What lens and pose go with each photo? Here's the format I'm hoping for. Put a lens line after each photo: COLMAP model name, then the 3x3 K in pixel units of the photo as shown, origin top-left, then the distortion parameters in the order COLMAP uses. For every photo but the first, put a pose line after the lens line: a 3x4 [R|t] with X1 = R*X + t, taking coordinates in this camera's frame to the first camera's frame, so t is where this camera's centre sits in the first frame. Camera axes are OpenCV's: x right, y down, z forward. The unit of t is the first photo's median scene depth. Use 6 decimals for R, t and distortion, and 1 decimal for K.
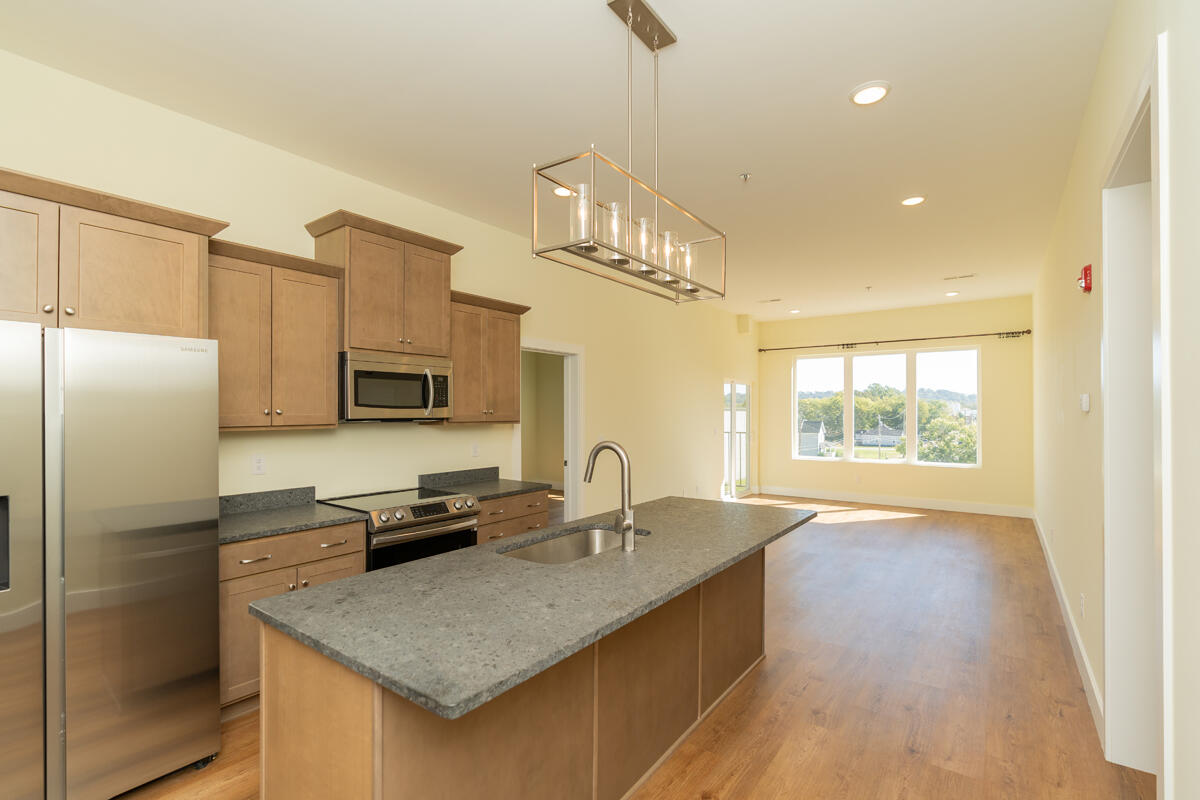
lens RADIAL K [[540.6, 0, 599.3], [0, 540.6, 410.0], [0, 0, 1]] dist [-0.008688, 0.002033]
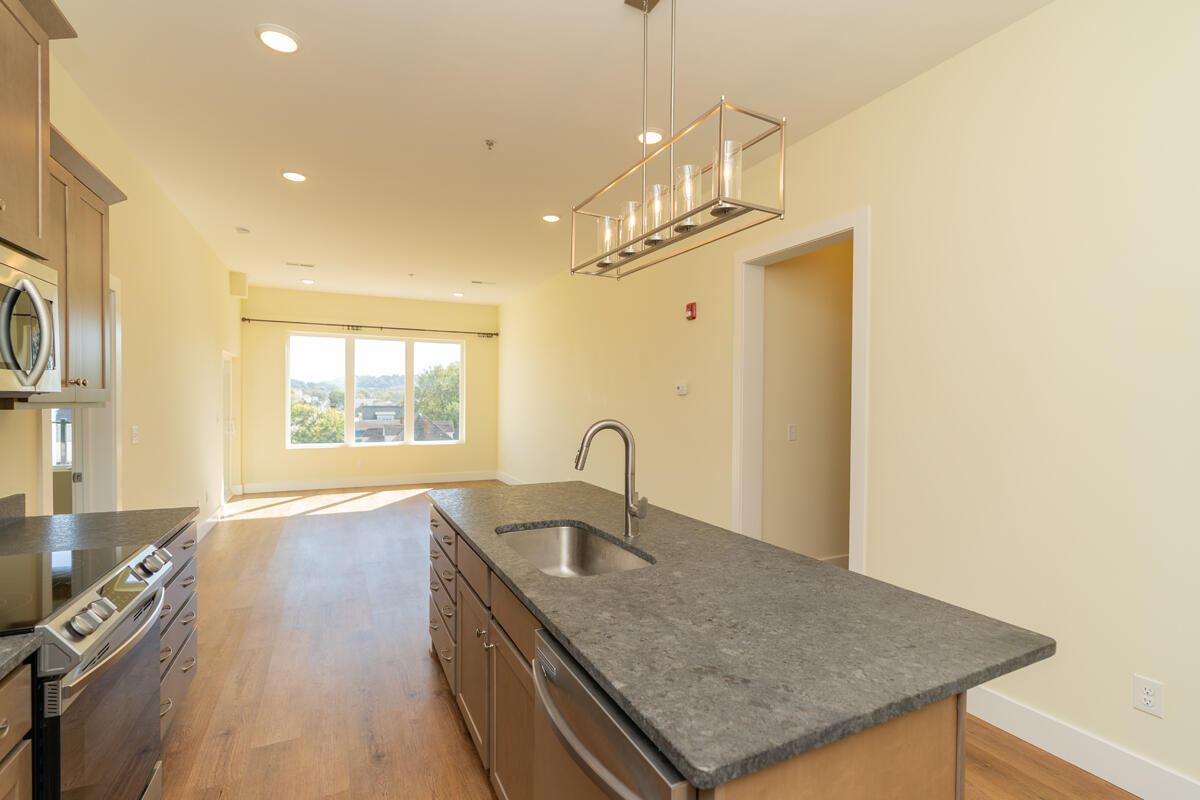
lens RADIAL K [[540.6, 0, 601.1], [0, 540.6, 405.8], [0, 0, 1]] dist [-0.008688, 0.002033]
pose [[0.455754, -0.005526, 0.890089, -0.491575], [-0.010489, 0.999878, 0.011578, 0.015682], [-0.890044, -0.014613, 0.455640, 0.385478]]
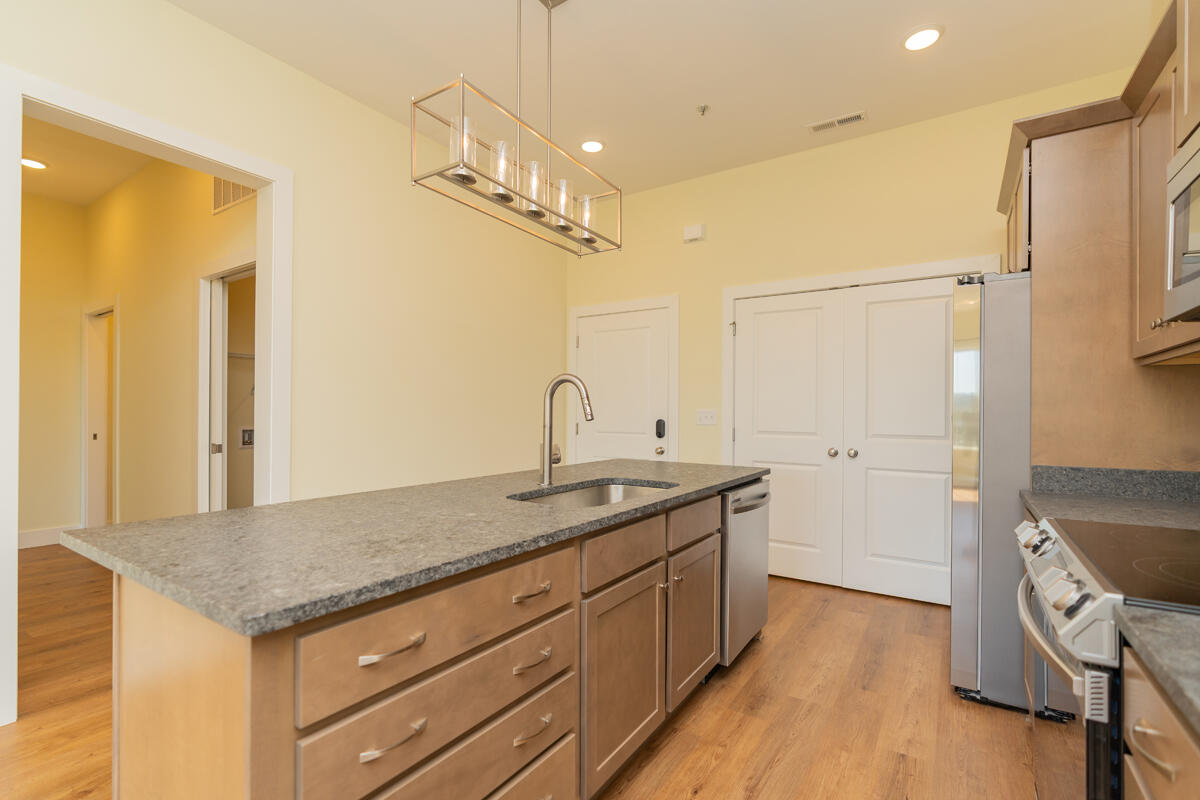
lens RADIAL K [[540.6, 0, 596.6], [0, 540.6, 410.1], [0, 0, 1]] dist [-0.008688, 0.002033]
pose [[-0.998744, -0.002288, -0.050049, 0.007172], [-0.002066, 0.999988, -0.004493, 0.078528], [0.050059, -0.004384, -0.998737, 1.229054]]
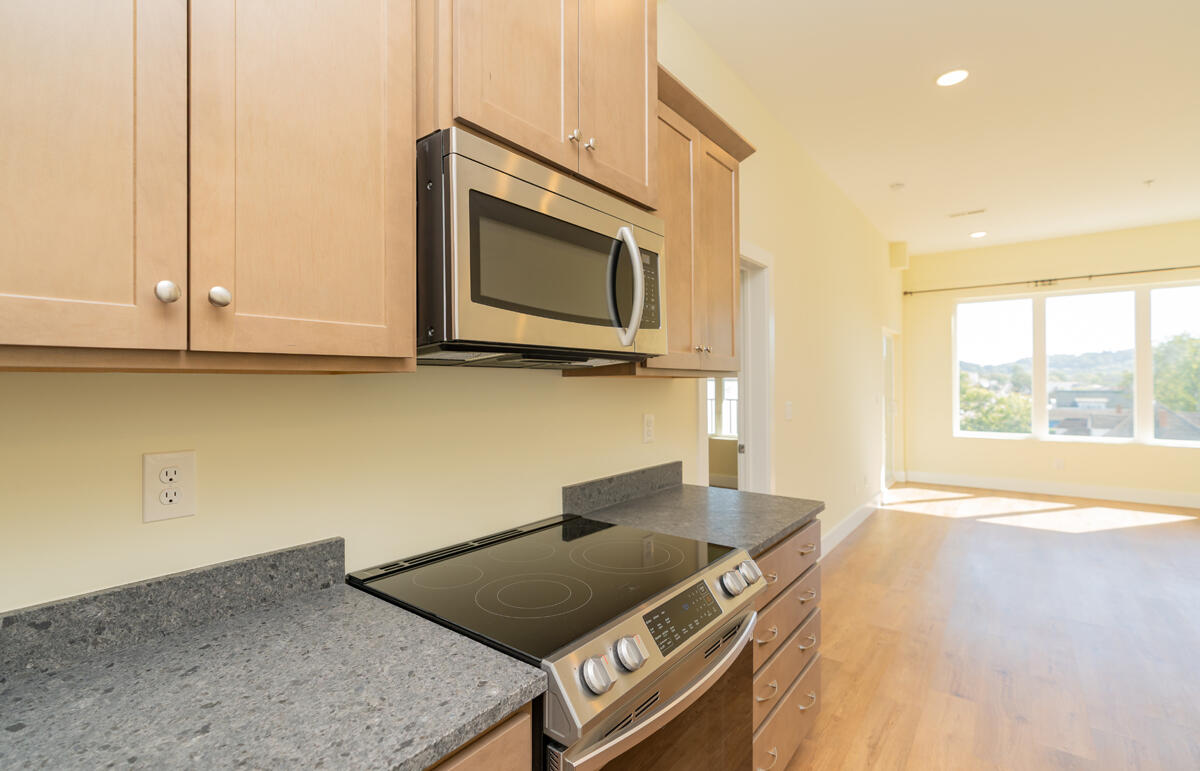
lens RADIAL K [[546.9, 0, 598.0], [0, 546.9, 379.7], [0, 0, 1]] dist [-0.005104, 0.001875]
pose [[0.999848, -0.003084, -0.017155, -0.329851], [0.003025, 0.999990, -0.003416, 0.035399], [0.017166, 0.003364, 0.999847, 0.599549]]
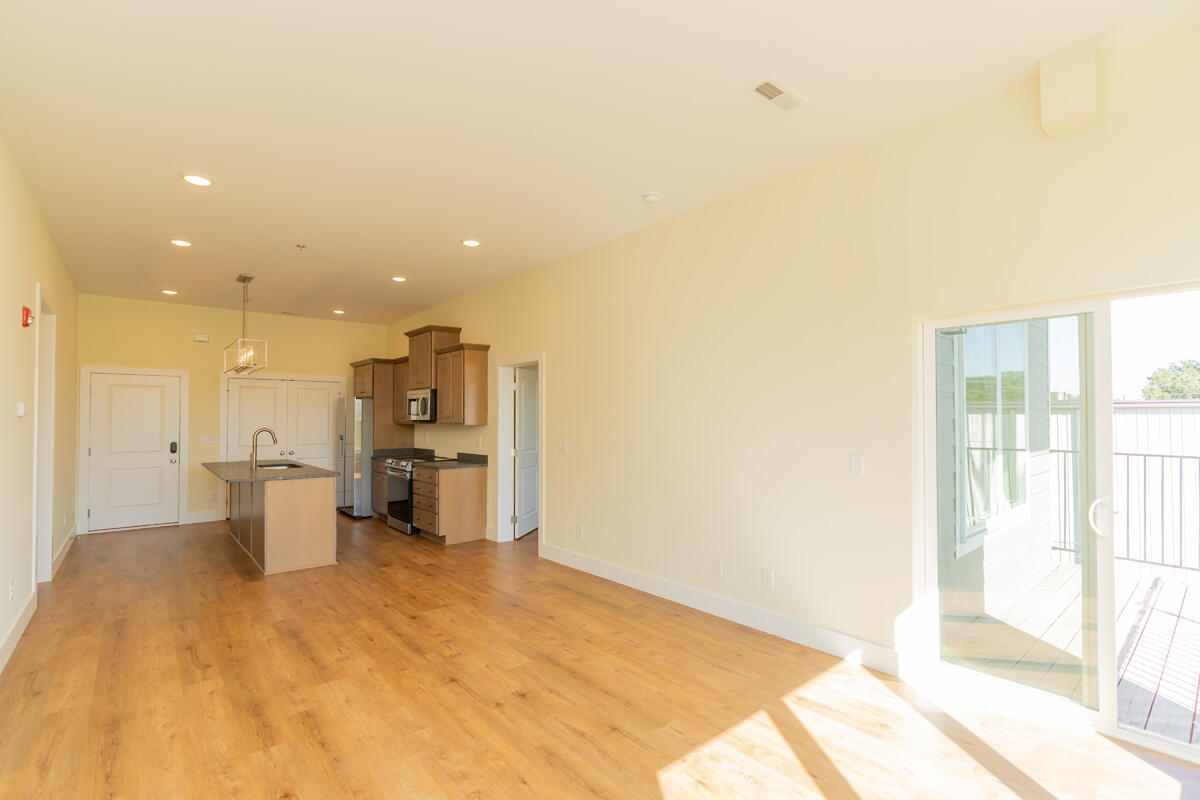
lens RADIAL K [[540.6, 0, 597.2], [0, 540.6, 406.0], [0, 0, 1]] dist [-0.008688, 0.002033]
pose [[-0.223168, -0.020312, -0.974568, 1.443005], [0.005886, 0.999737, -0.022184, 0.010507], [0.974762, -0.010687, -0.222990, 2.046619]]
